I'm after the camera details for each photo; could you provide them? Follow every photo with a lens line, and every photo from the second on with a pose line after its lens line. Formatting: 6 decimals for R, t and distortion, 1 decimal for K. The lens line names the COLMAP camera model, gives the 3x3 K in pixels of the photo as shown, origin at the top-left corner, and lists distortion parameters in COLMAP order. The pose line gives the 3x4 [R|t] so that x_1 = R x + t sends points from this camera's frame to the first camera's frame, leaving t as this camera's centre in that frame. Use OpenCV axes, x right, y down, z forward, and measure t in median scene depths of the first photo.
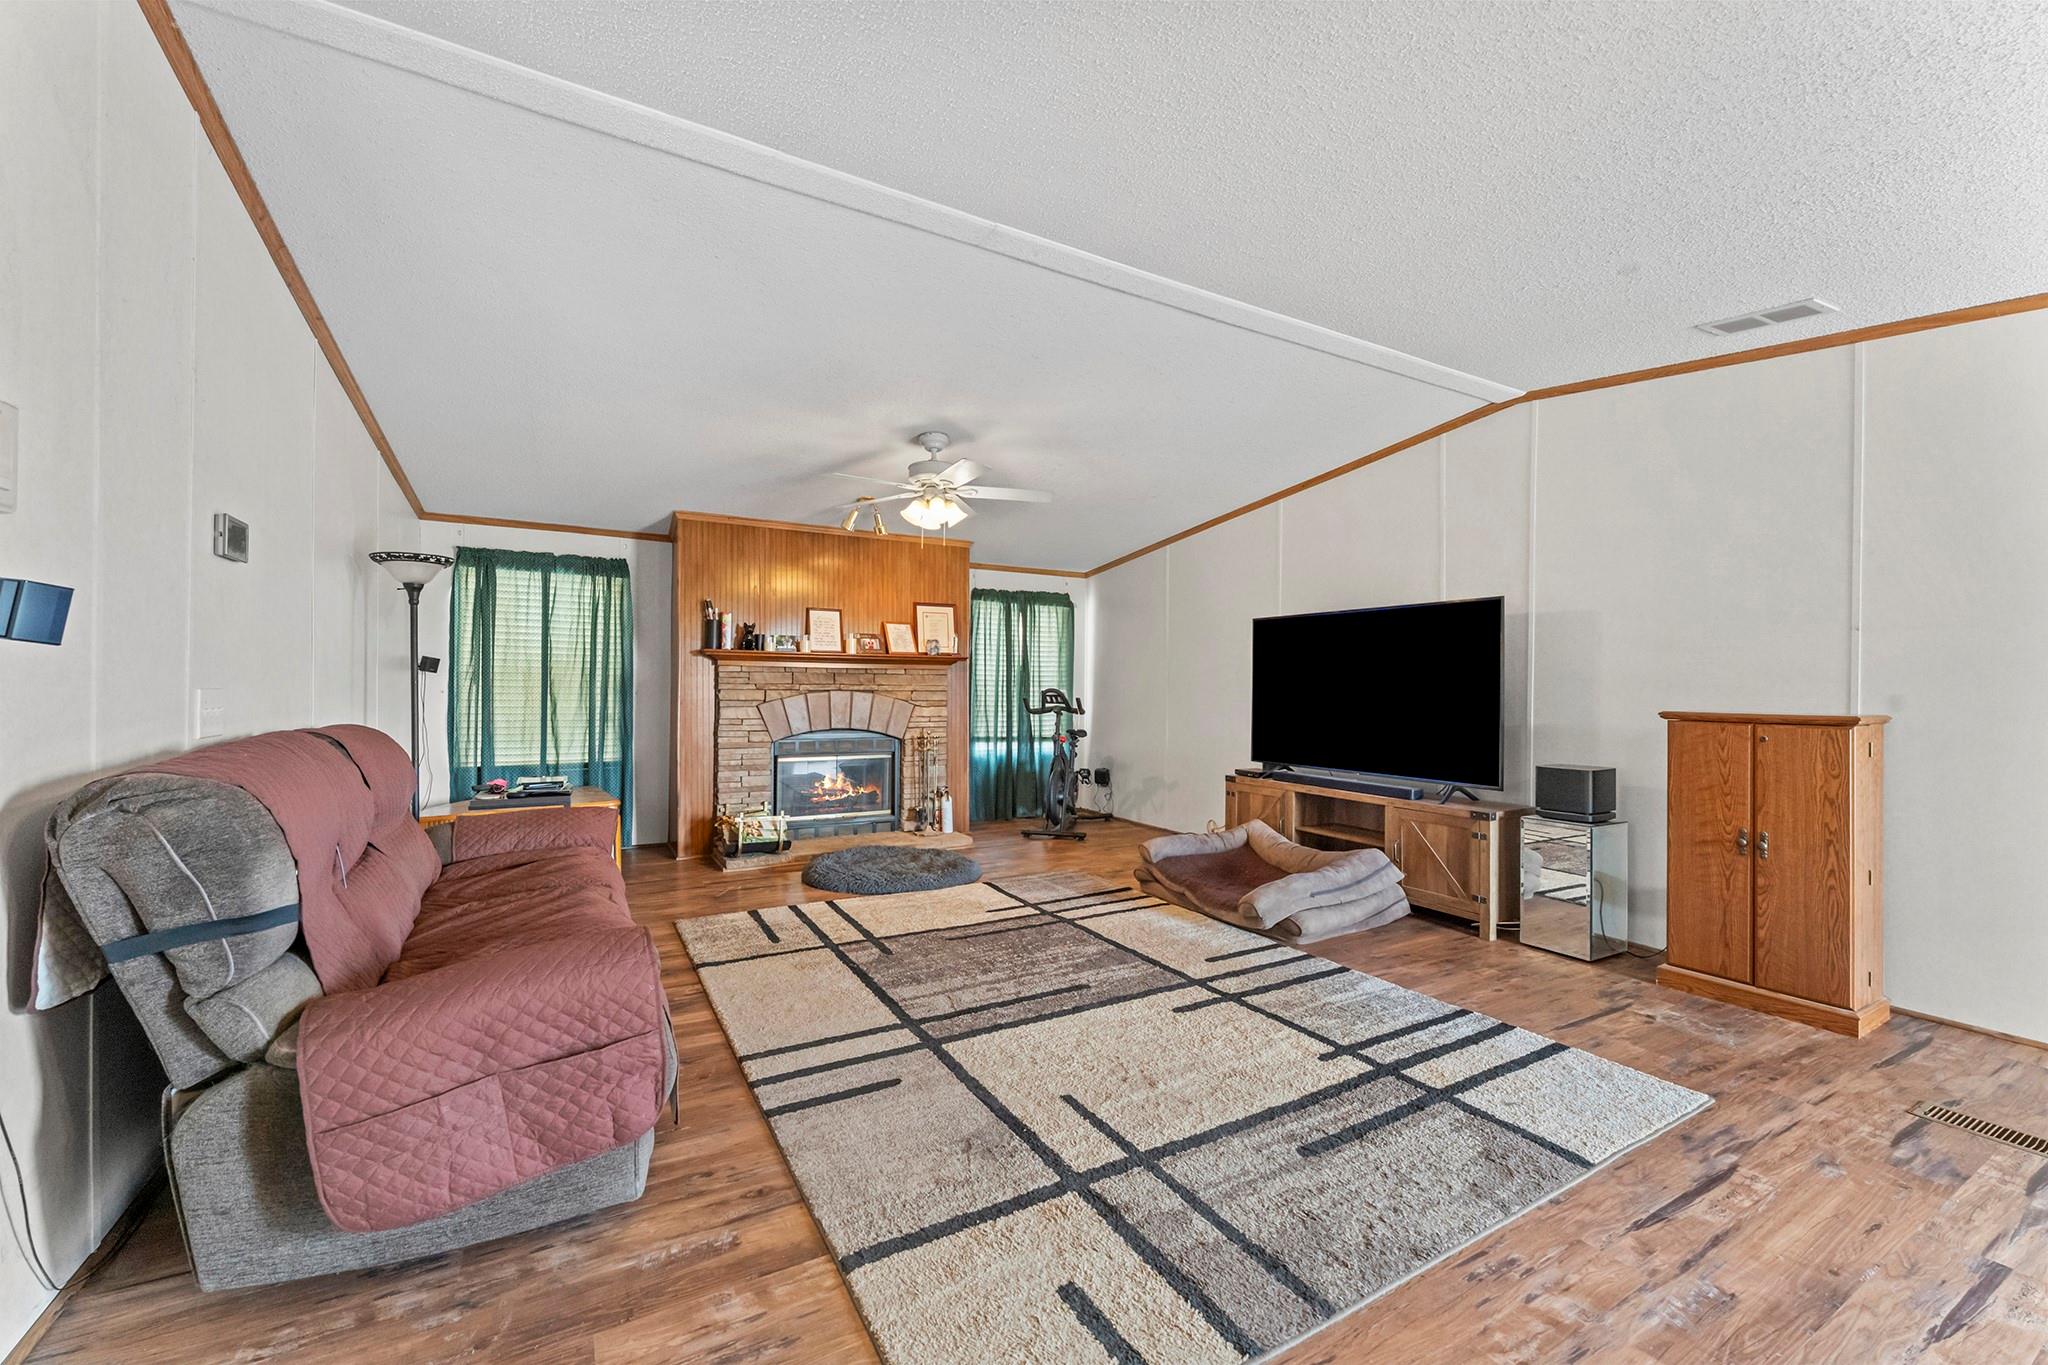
lens RADIAL K [[815.5, 0, 1021.5], [0, 815.5, 683.3], [0, 0, 1]] dist [-0.002114, -0.000591]
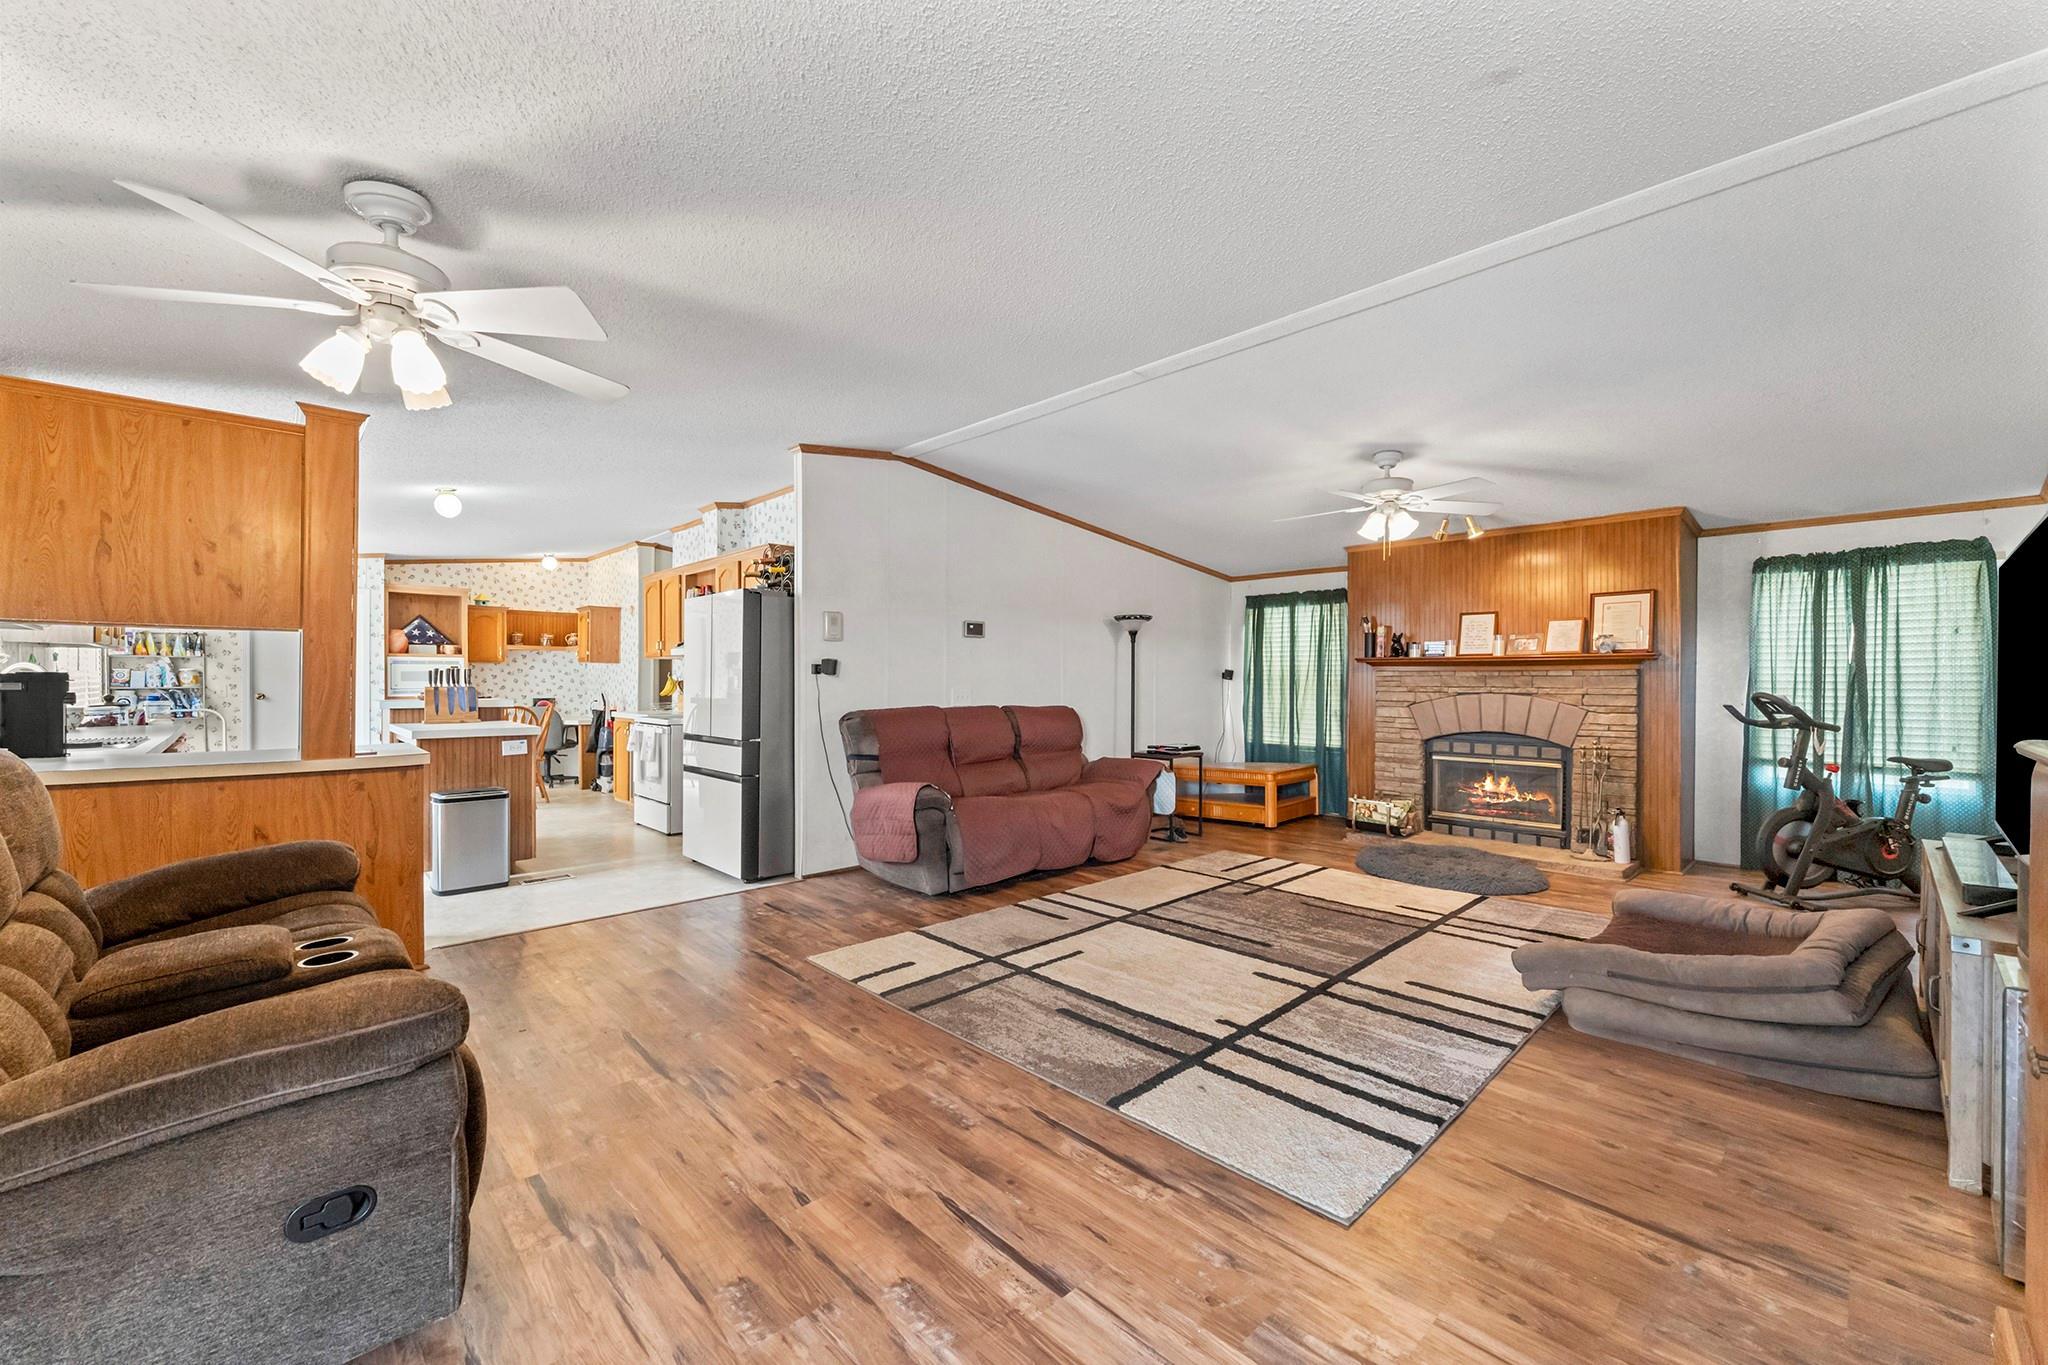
lens RADIAL K [[815.5, 0, 1021.5], [0, 815.5, 683.3], [0, 0, 1]] dist [-0.002114, -0.000591]
pose [[0.242336, -0.006293, -0.970172, 1.146384], [-0.000582, 0.999978, -0.006632, 0.007046], [0.970192, 0.002171, 0.242327, 0.387917]]
